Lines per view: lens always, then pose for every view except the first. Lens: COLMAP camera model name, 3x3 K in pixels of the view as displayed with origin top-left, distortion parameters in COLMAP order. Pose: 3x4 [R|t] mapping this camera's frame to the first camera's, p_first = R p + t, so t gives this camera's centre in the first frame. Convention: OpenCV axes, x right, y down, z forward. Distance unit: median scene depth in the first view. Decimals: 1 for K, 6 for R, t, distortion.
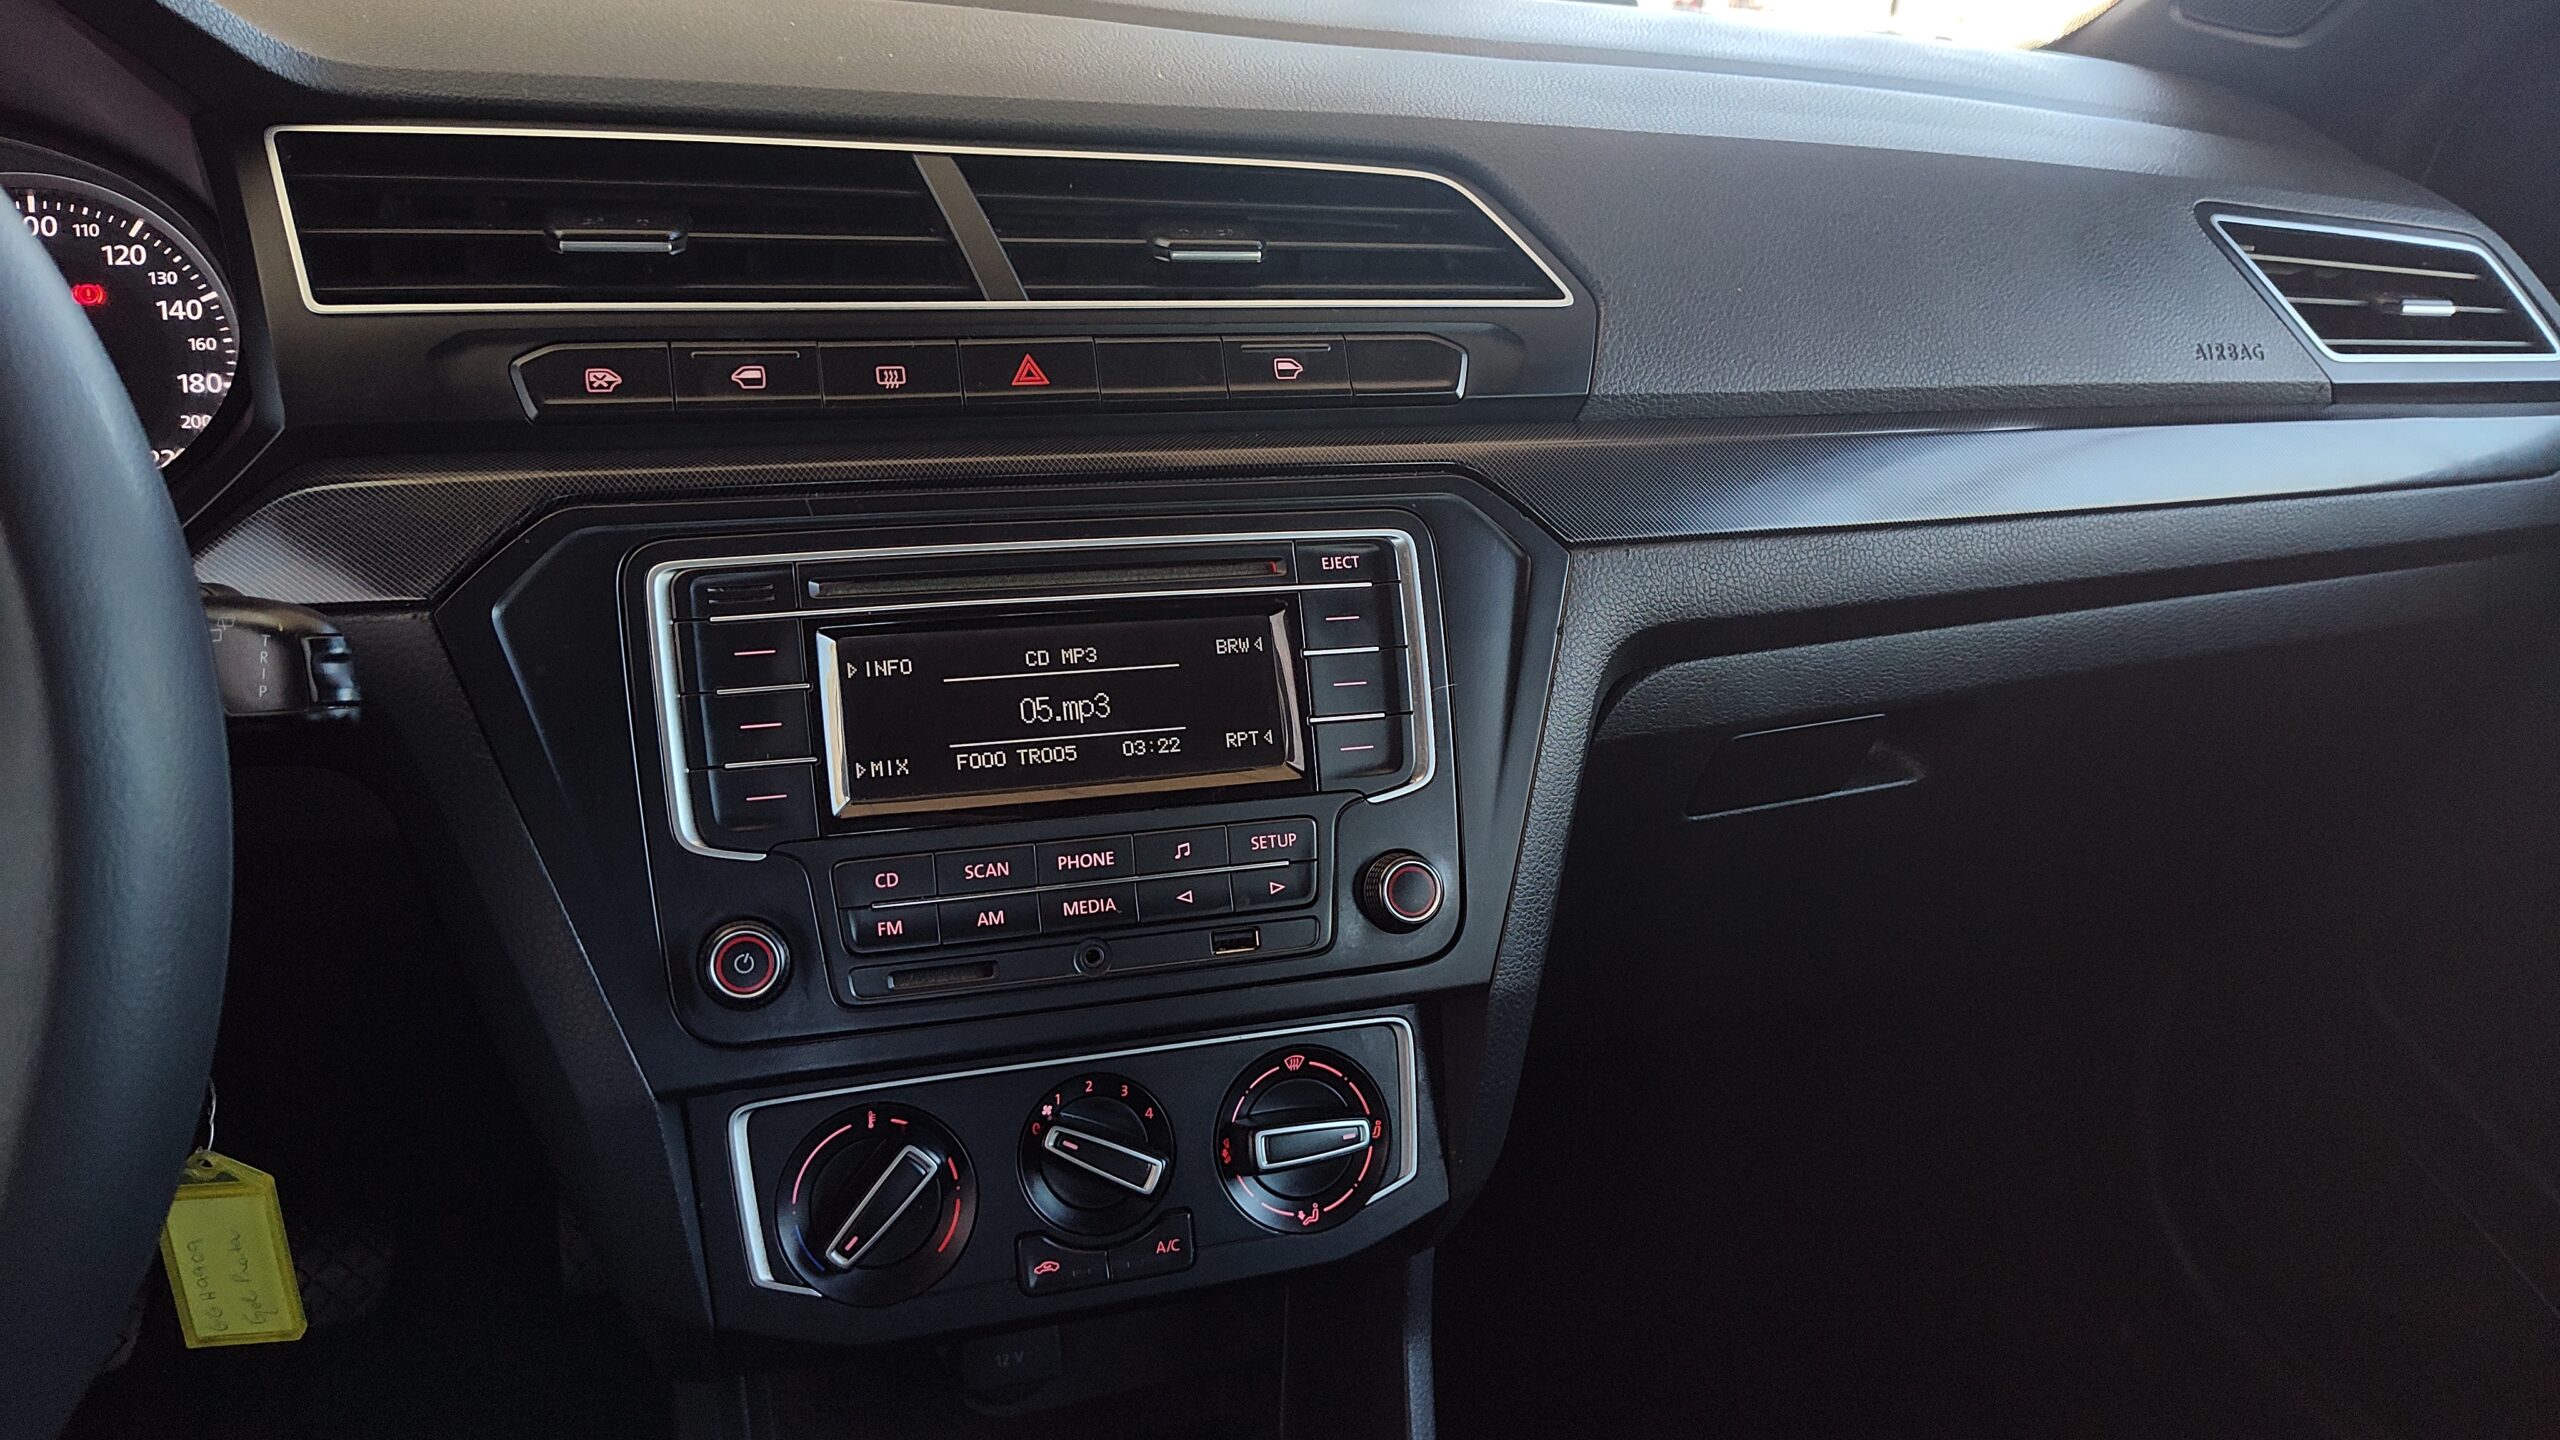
lens RADIAL K [[1795.4, 0, 1260.2], [0, 1795.4, 728.4], [0, 0, 1]] dist [0.008941, -0.035018]
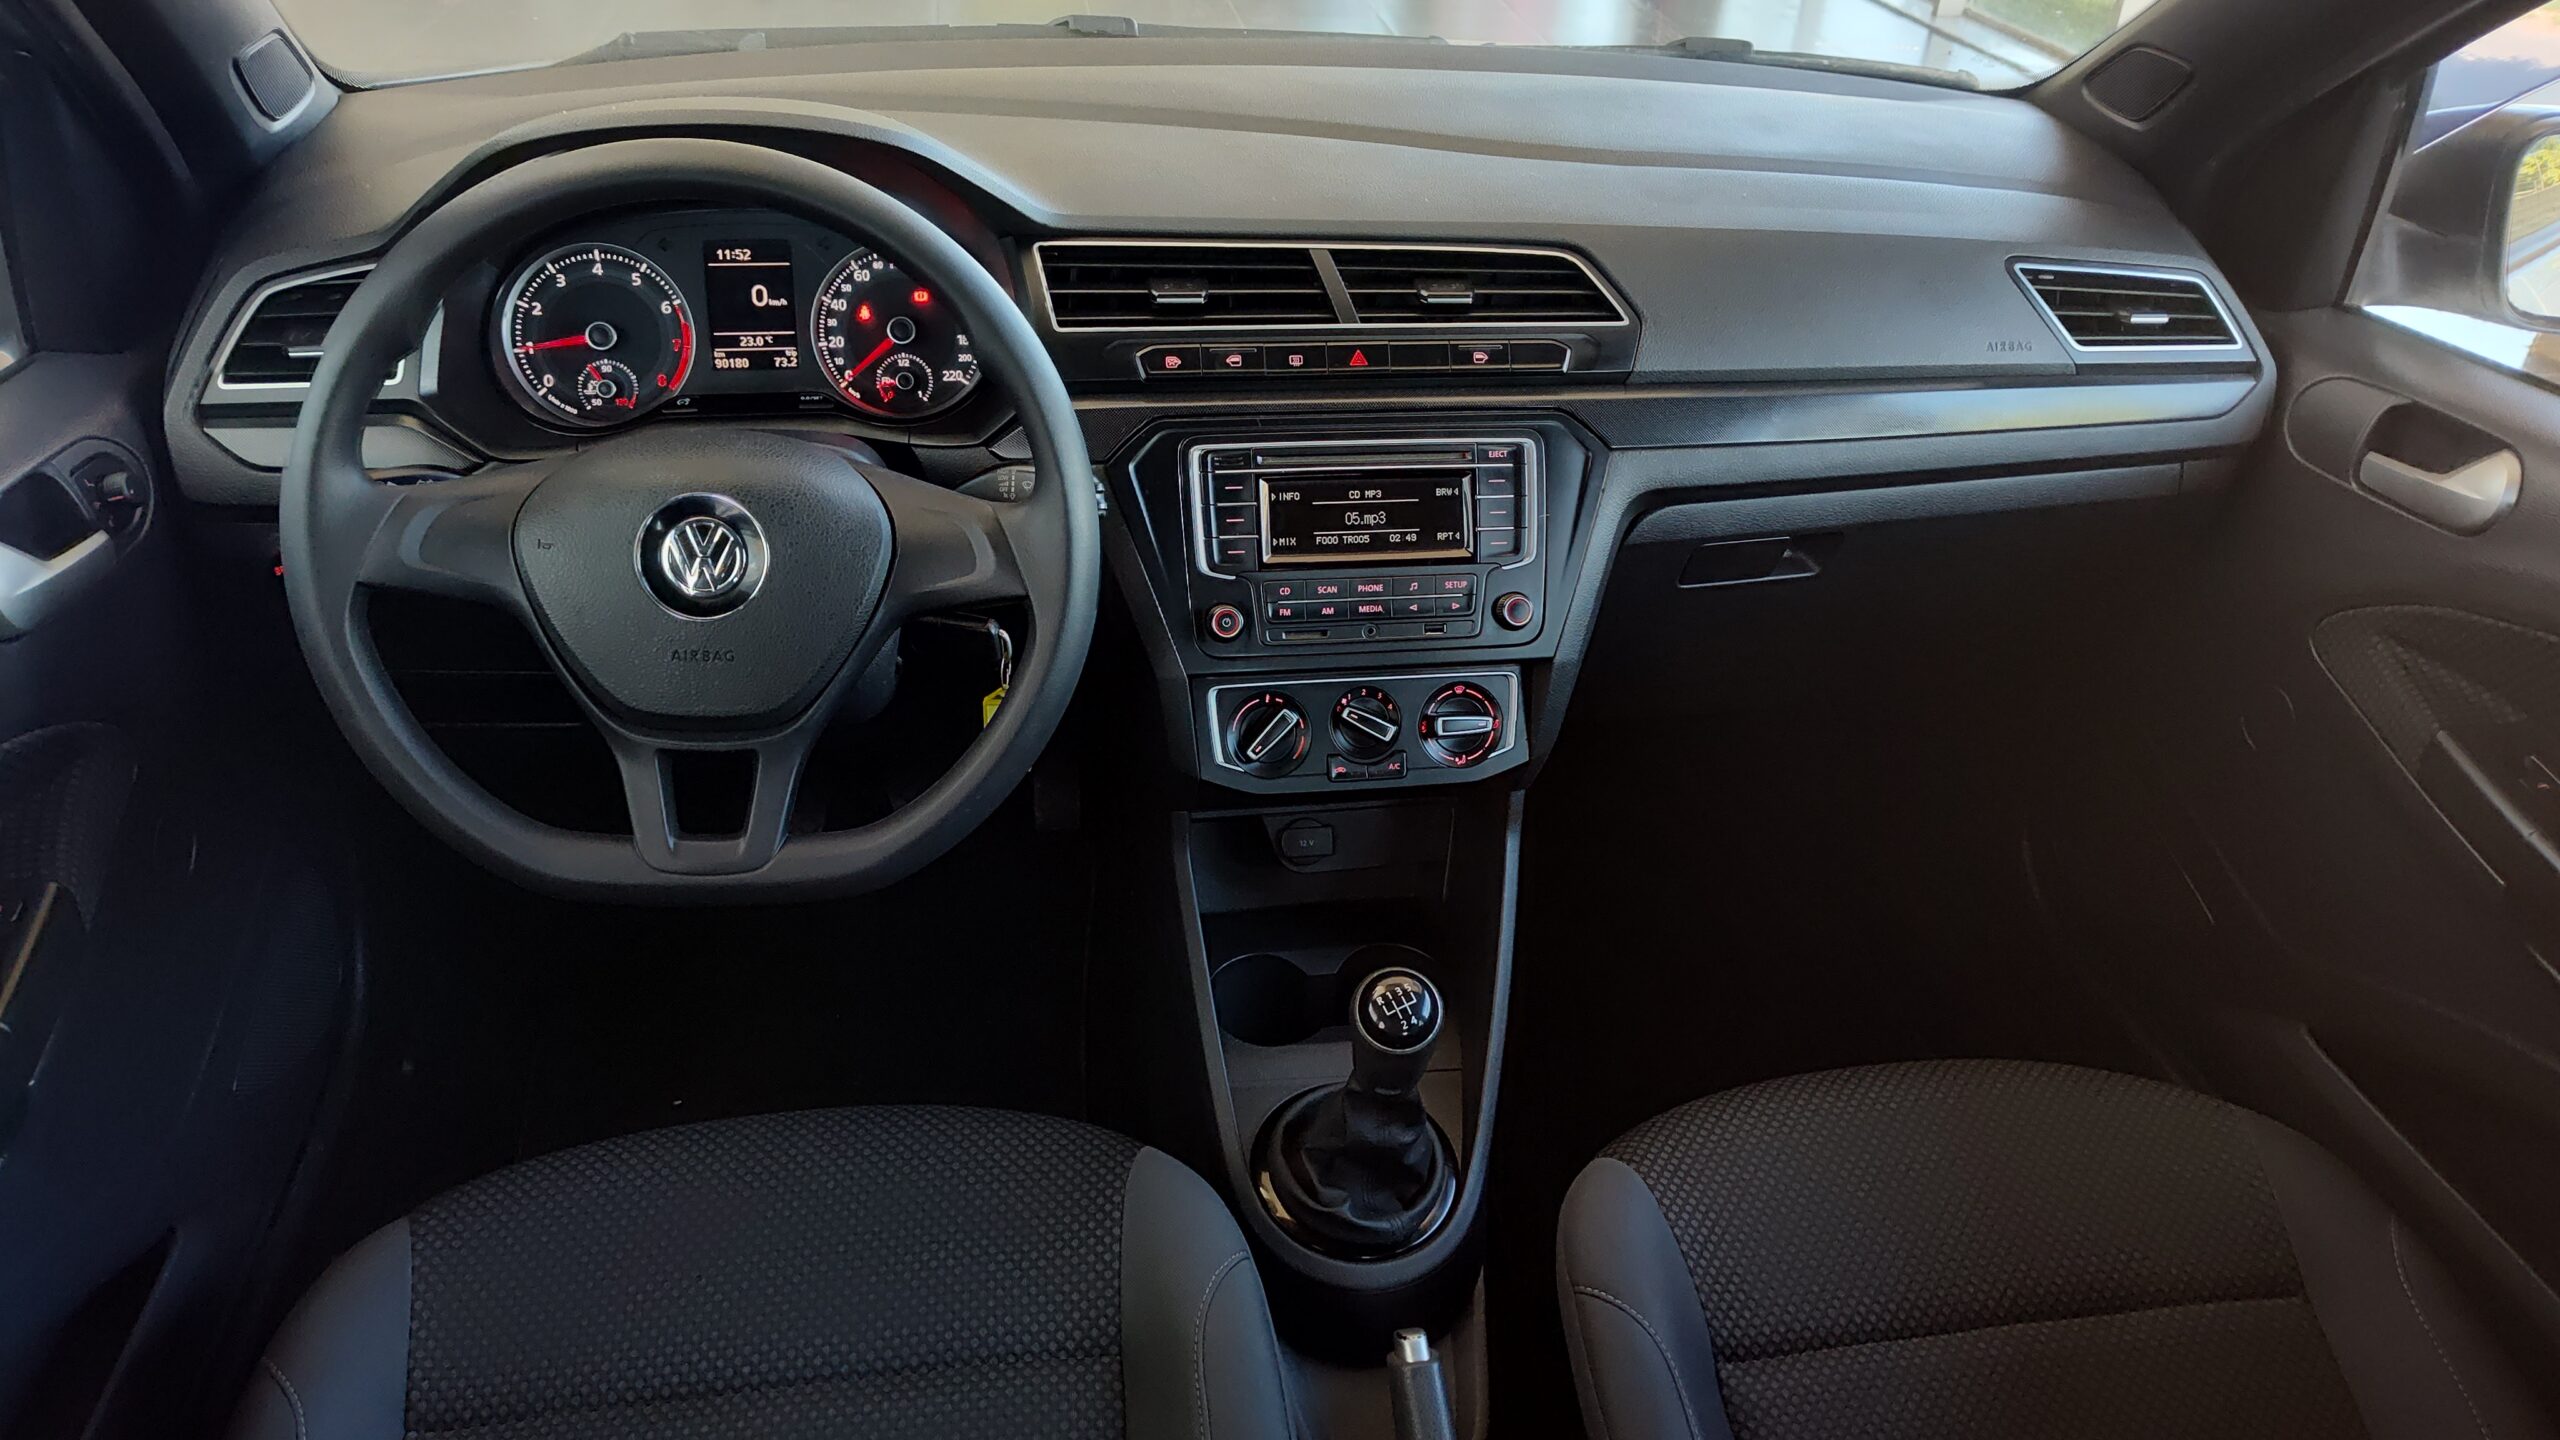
lens RADIAL K [[1700.8, 0, 1227.6], [0, 1700.8, 722.5], [0, 0, 1]] dist [0.039464, -0.057305]
pose [[0.989907, 0.069629, -0.123432, -0.001095], [-0.051695, 0.988376, 0.142968, -0.051476], [0.131952, -0.135144, 0.982000, -1.068817]]
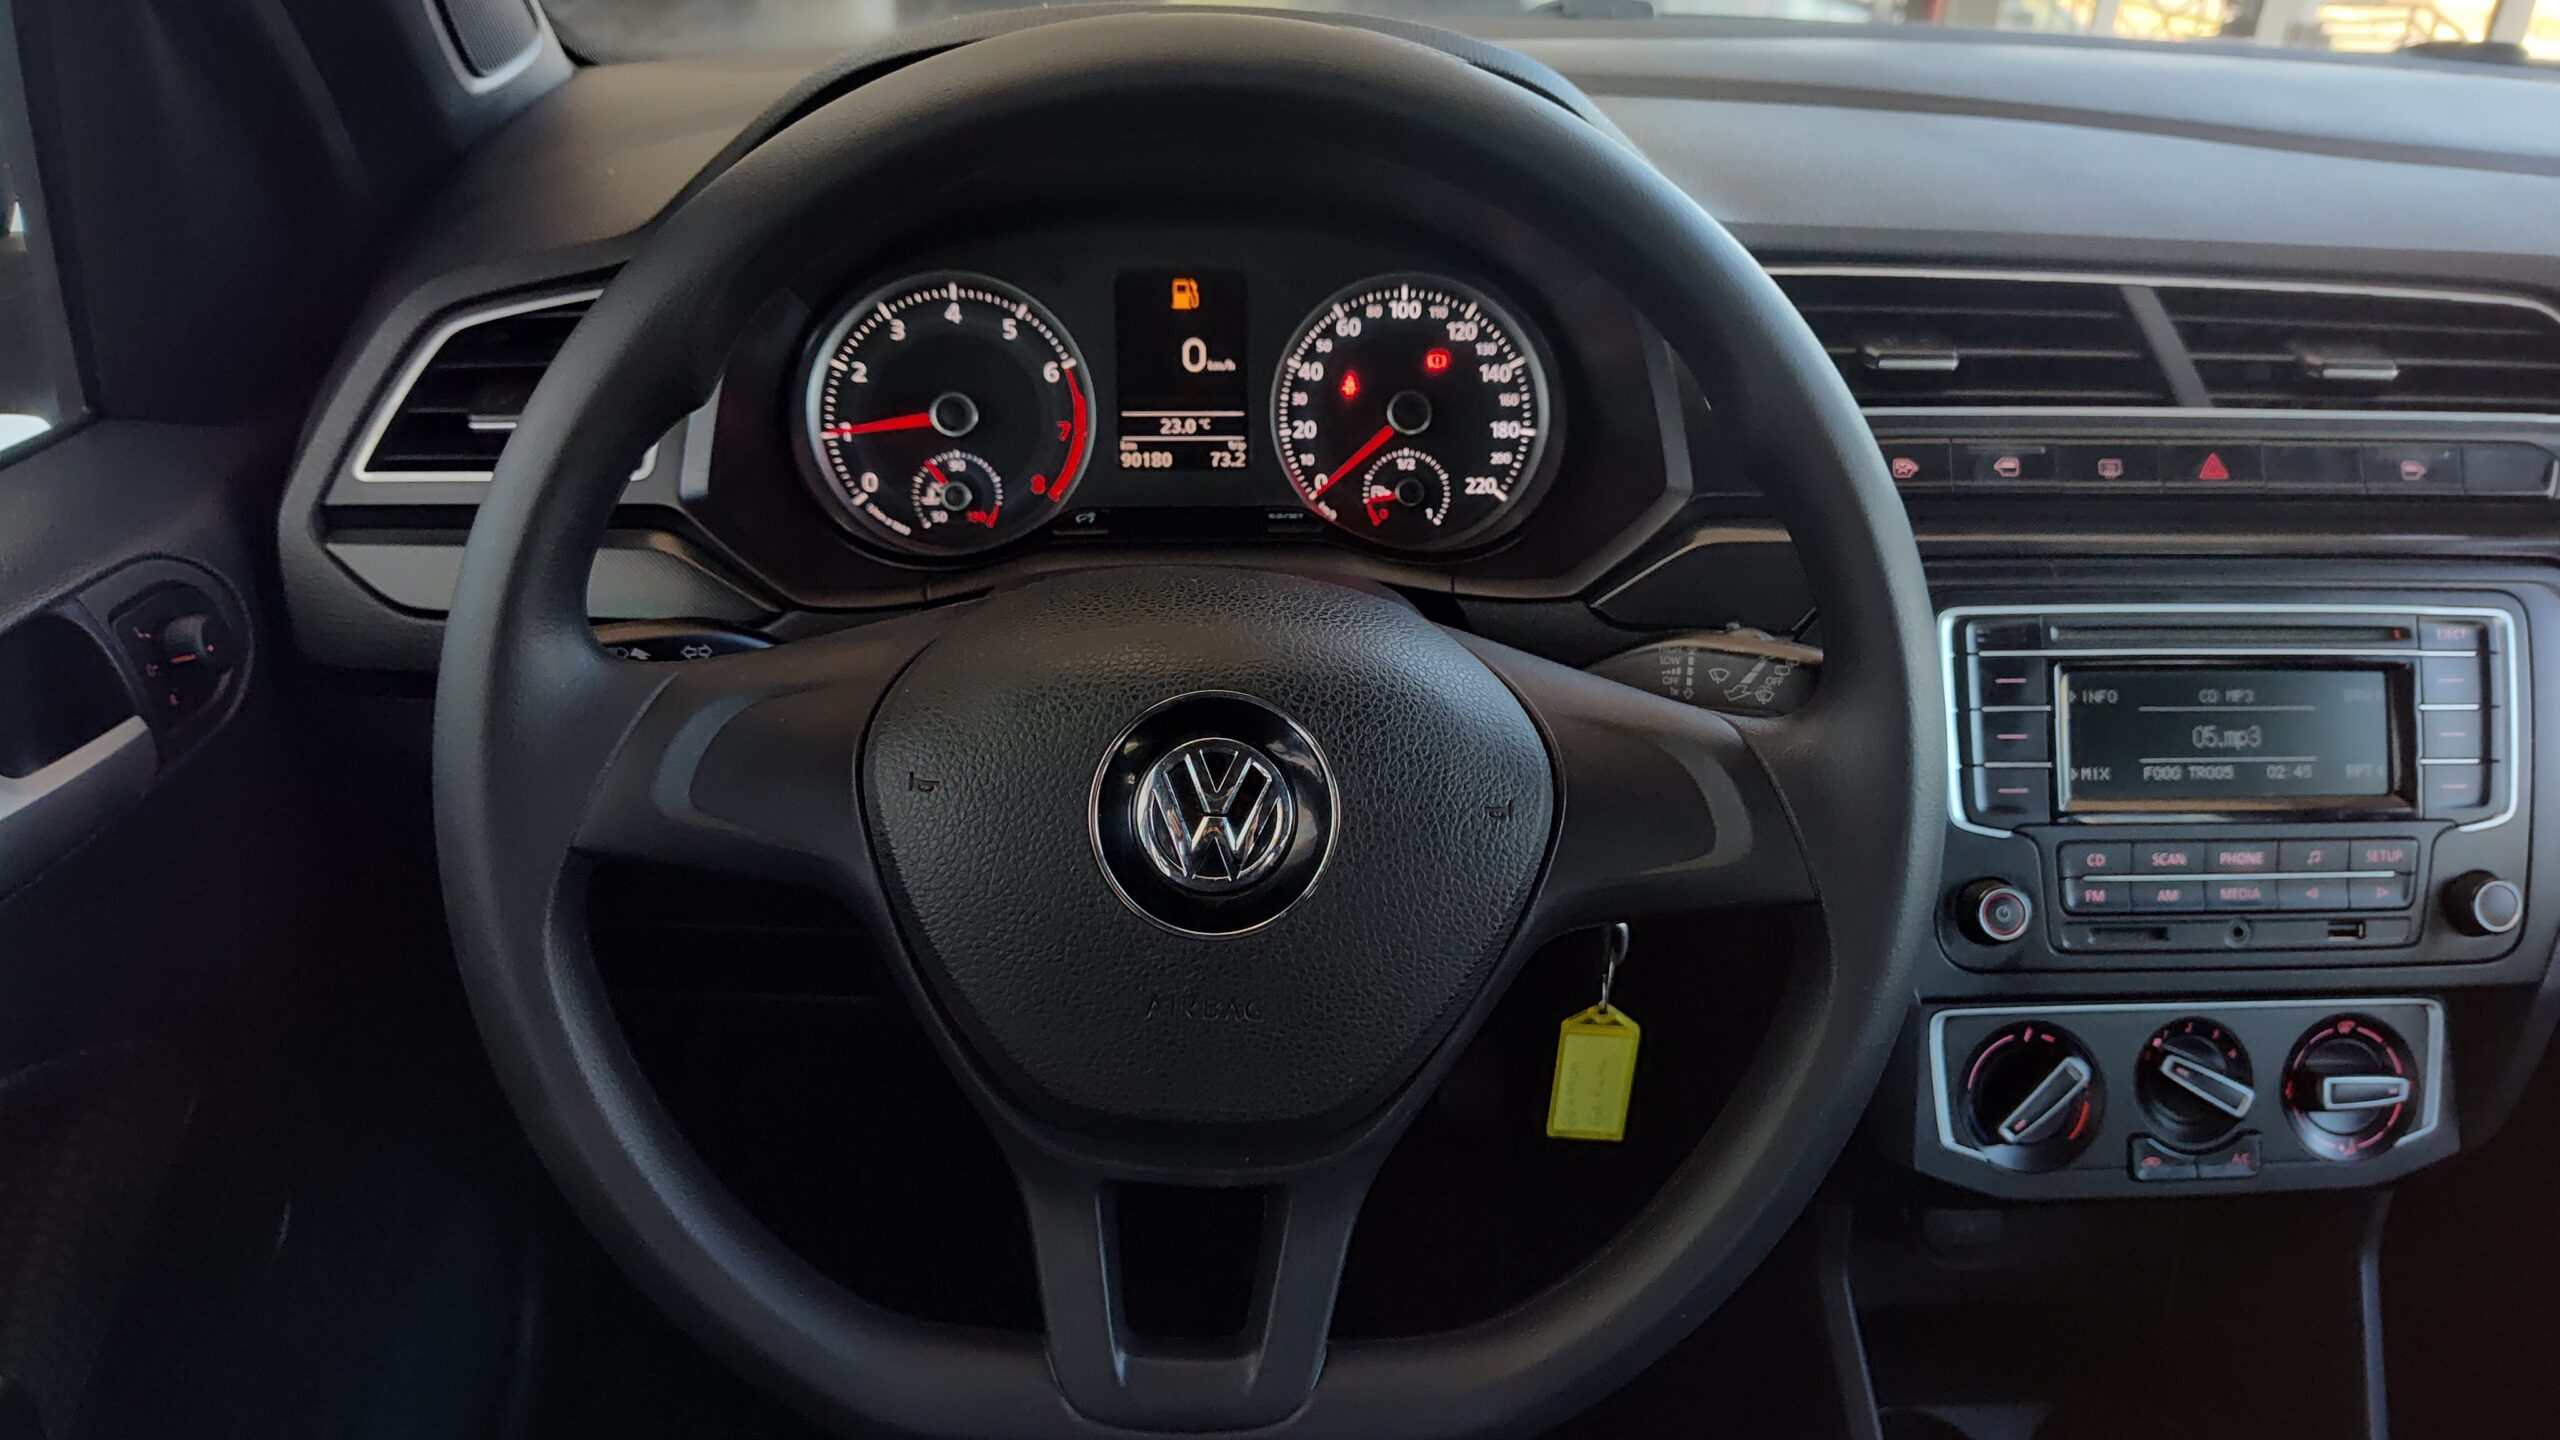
lens RADIAL K [[1795.4, 0, 1260.2], [0, 1795.4, 728.4], [0, 0, 1]] dist [0.008941, -0.035018]
pose [[0.973364, 0.088628, -0.211440, -0.492709], [-0.075282, 0.994676, 0.070372, -0.053568], [0.216552, -0.052580, 0.974854, -0.382585]]
